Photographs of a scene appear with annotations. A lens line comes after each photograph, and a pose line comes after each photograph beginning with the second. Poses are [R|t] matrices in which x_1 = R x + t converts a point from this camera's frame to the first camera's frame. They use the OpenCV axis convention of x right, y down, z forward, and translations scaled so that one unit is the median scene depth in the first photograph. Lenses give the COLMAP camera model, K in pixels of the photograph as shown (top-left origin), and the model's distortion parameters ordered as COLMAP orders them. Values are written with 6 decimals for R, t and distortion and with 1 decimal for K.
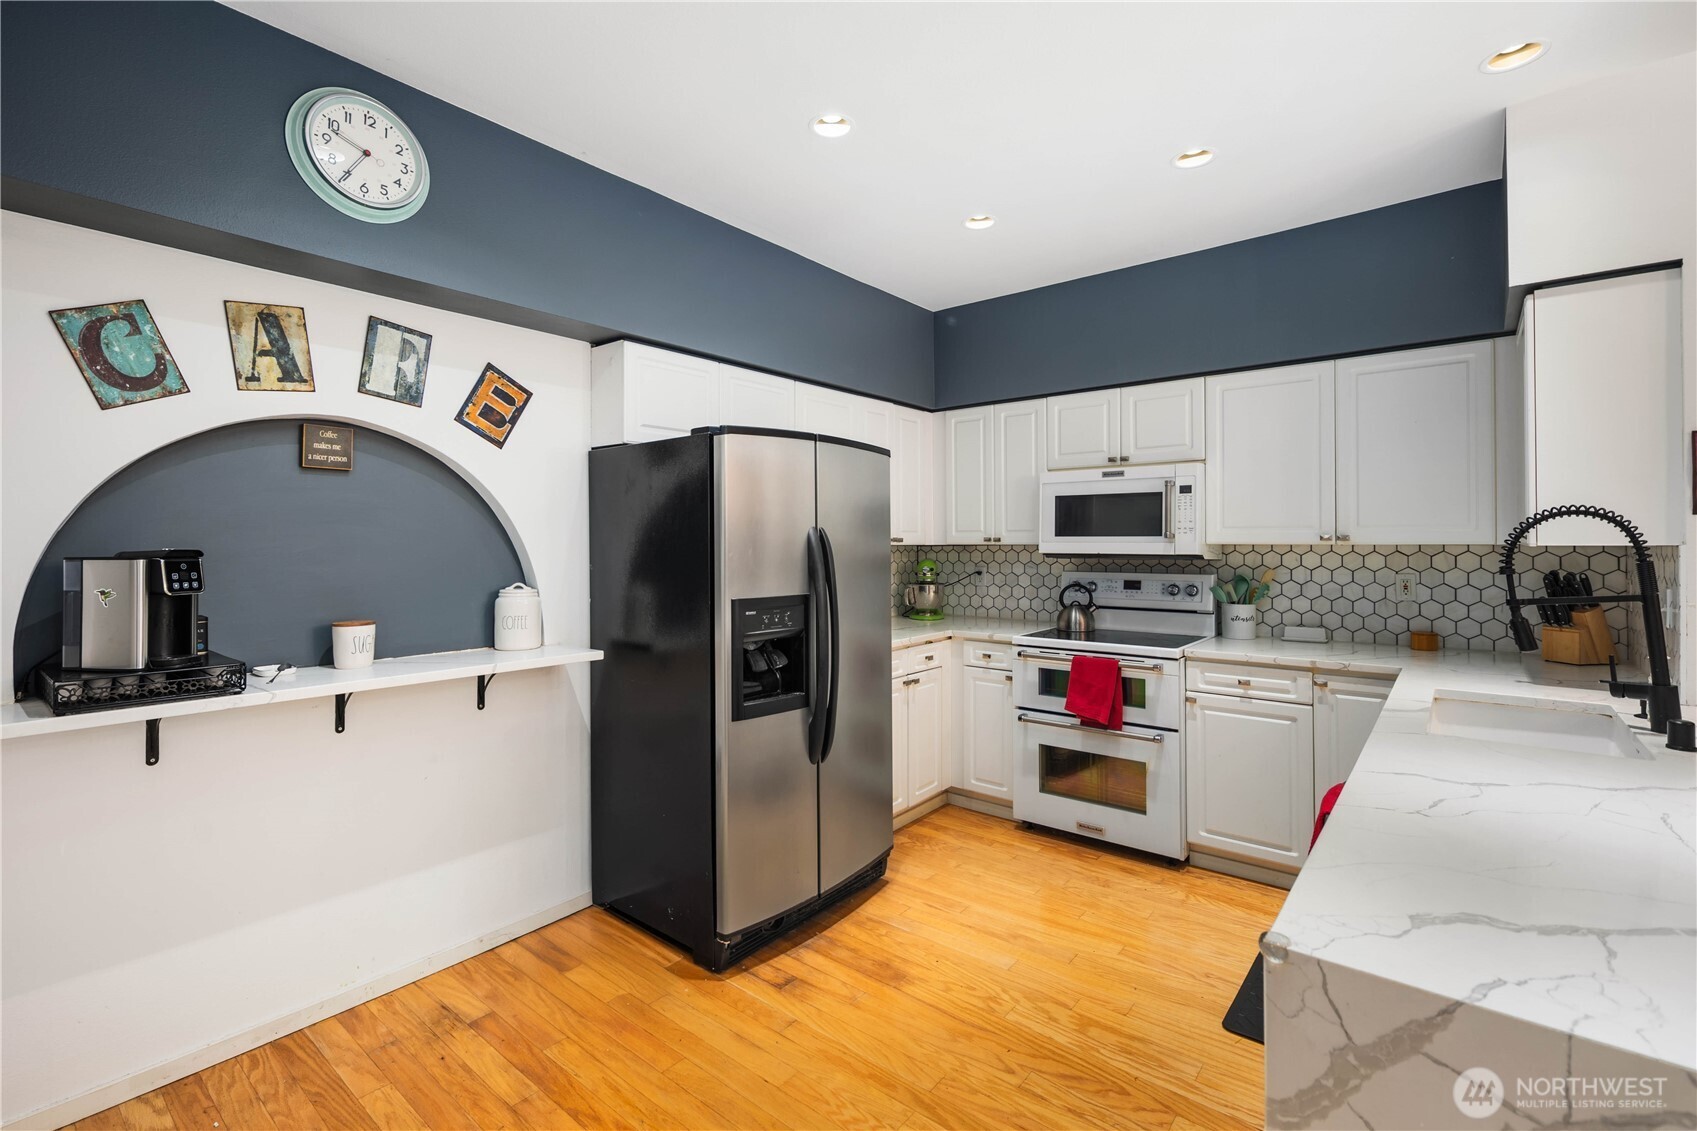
lens RADIAL K [[748.5, 0, 844.0], [0, 748.5, 534.5], [0, 0, 1]] dist [0.000421, -0.000087]
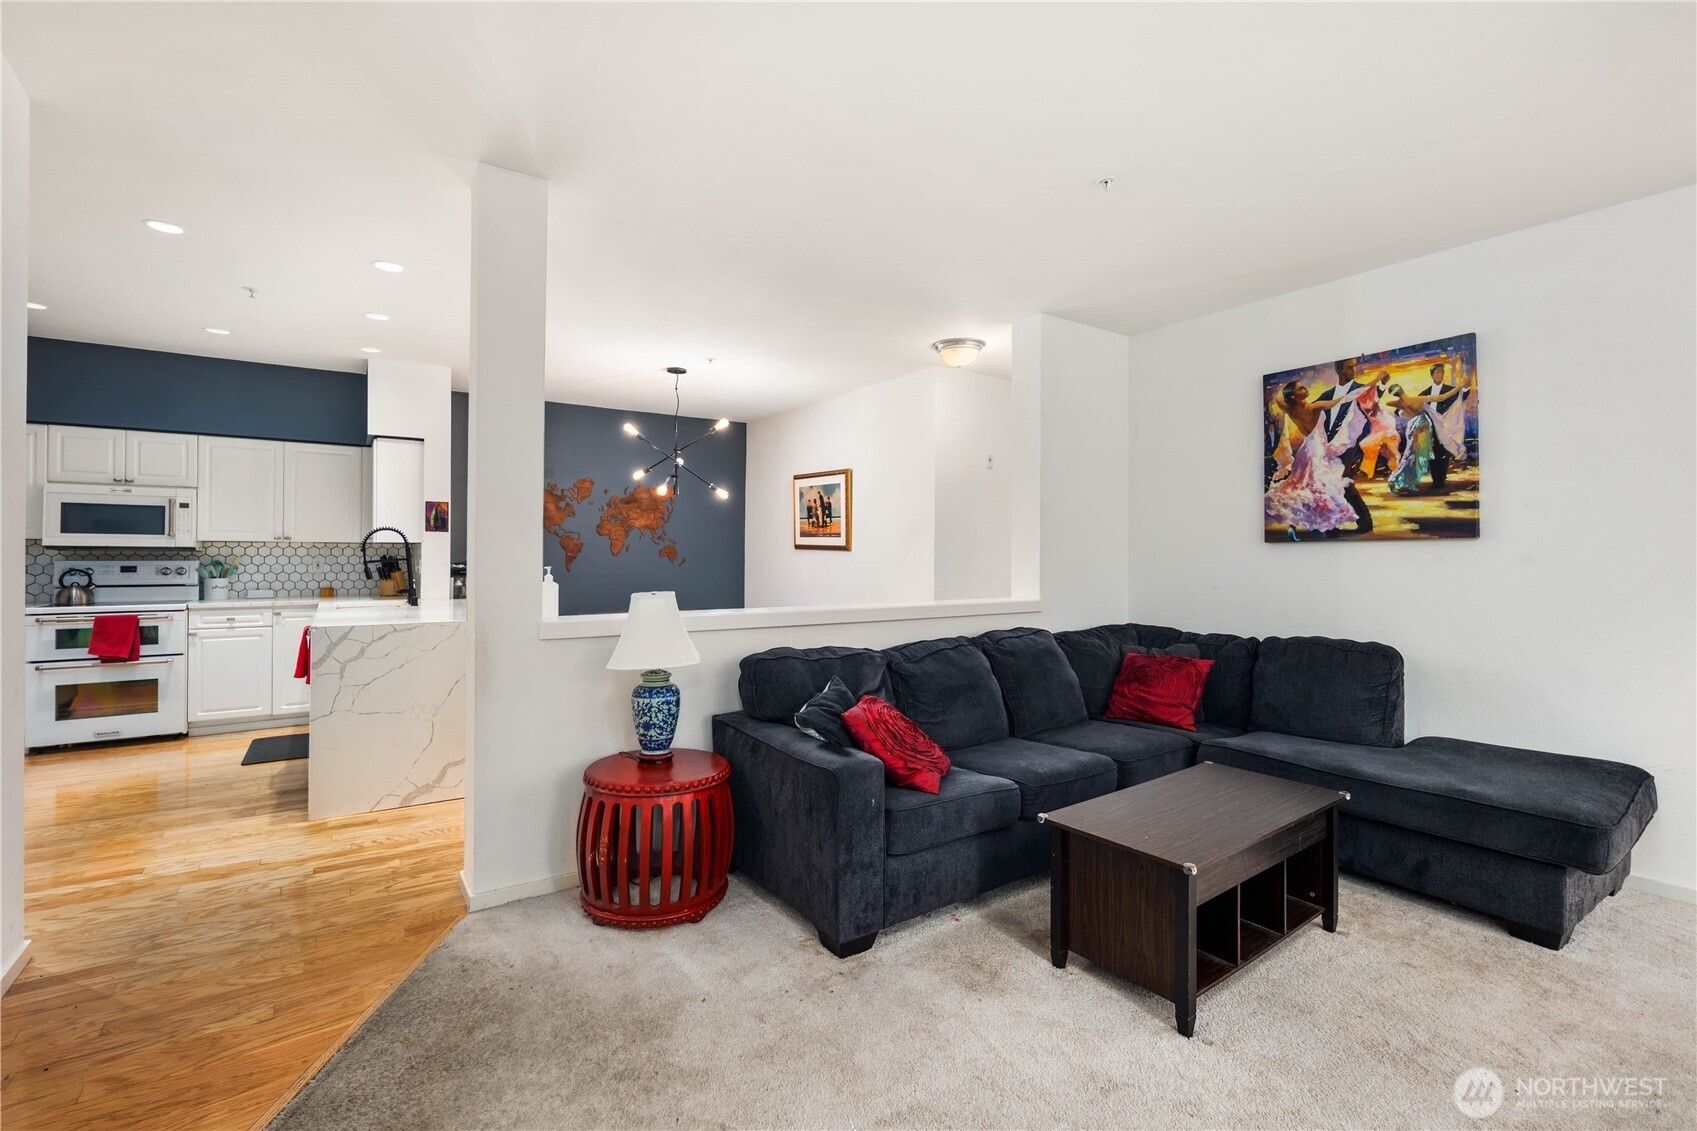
lens RADIAL K [[748.2, 0, 850.9], [0, 748.2, 554.1], [0, 0, 1]] dist [-0.001456, -0.000169]
pose [[0.273295, 0.005204, 0.961916, -0.738752], [-0.015720, 0.999876, -0.000943, 0.023453], [-0.961802, -0.014864, 0.273343, -0.858418]]
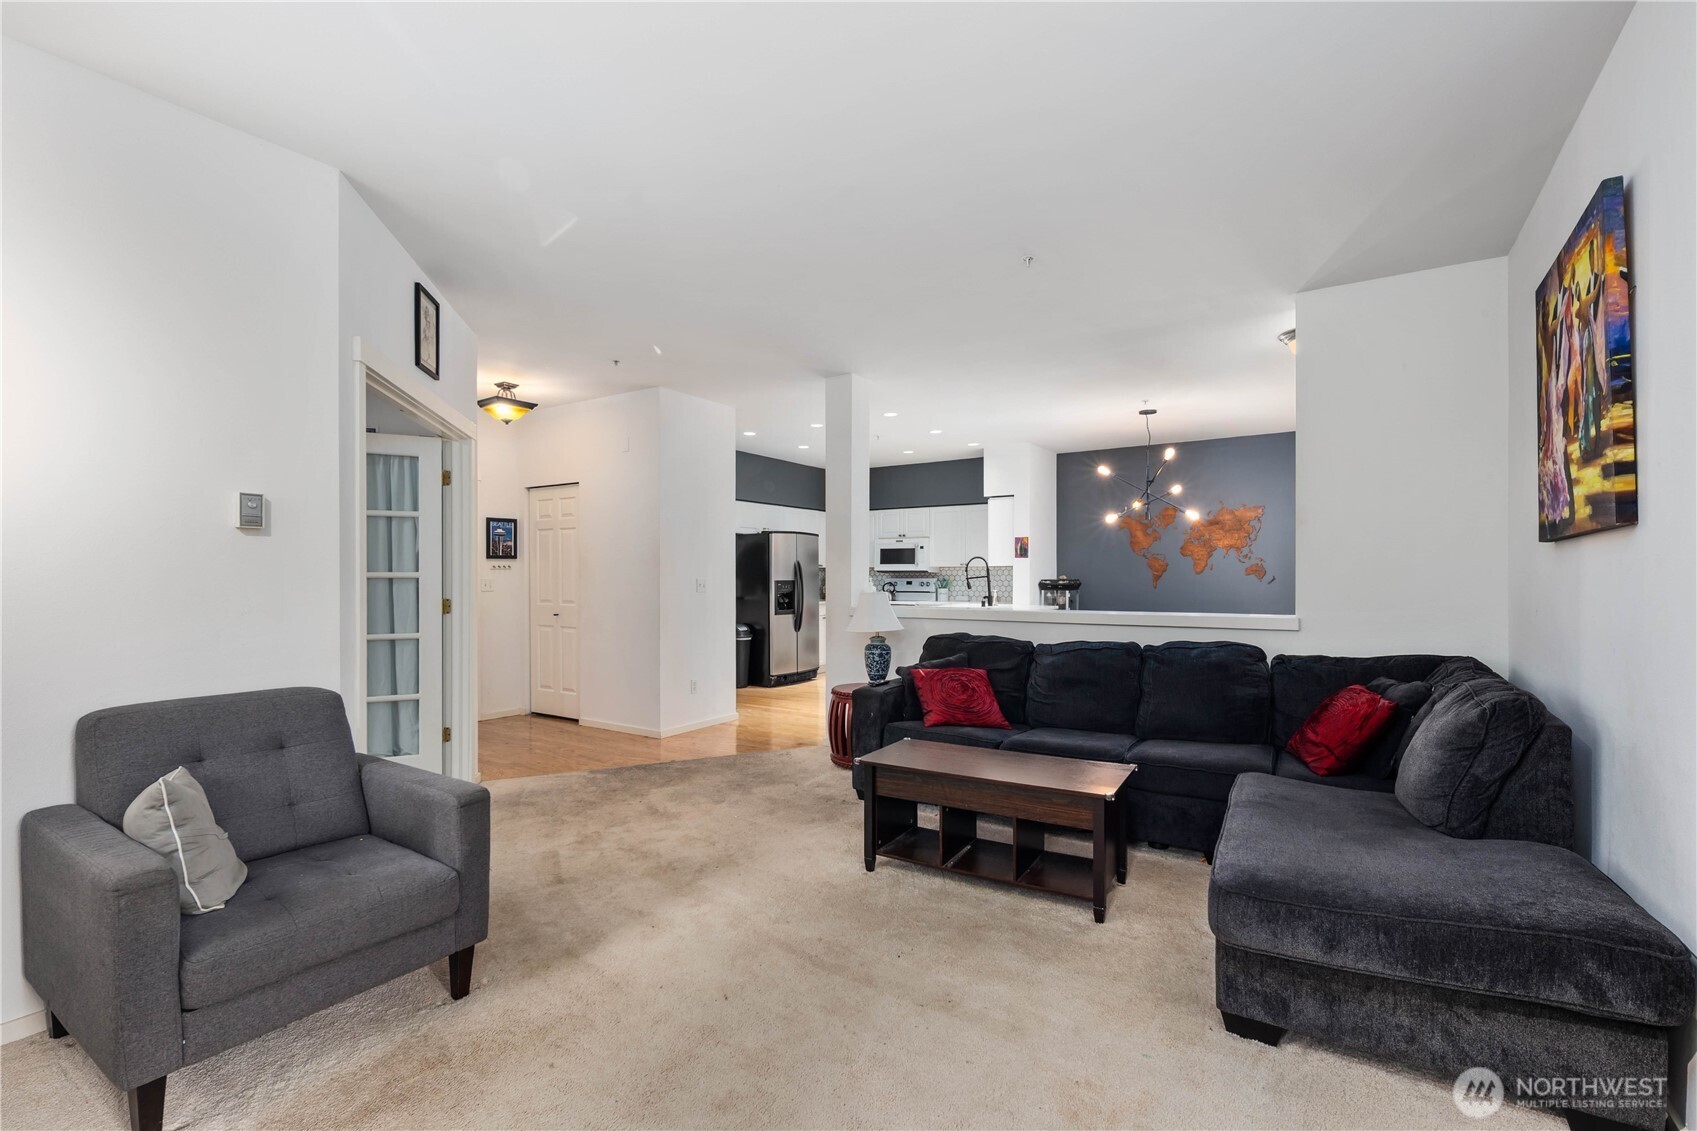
lens RADIAL K [[757.5, 0, 843.9], [0, 757.5, 572.7], [0, 0, 1]] dist [0.000462, -0.000027]
pose [[0.994234, 0.002621, 0.107199, -0.161855], [-0.003174, 0.999983, 0.004992, 0.023728], [-0.107184, -0.005303, 0.994225, -2.018108]]
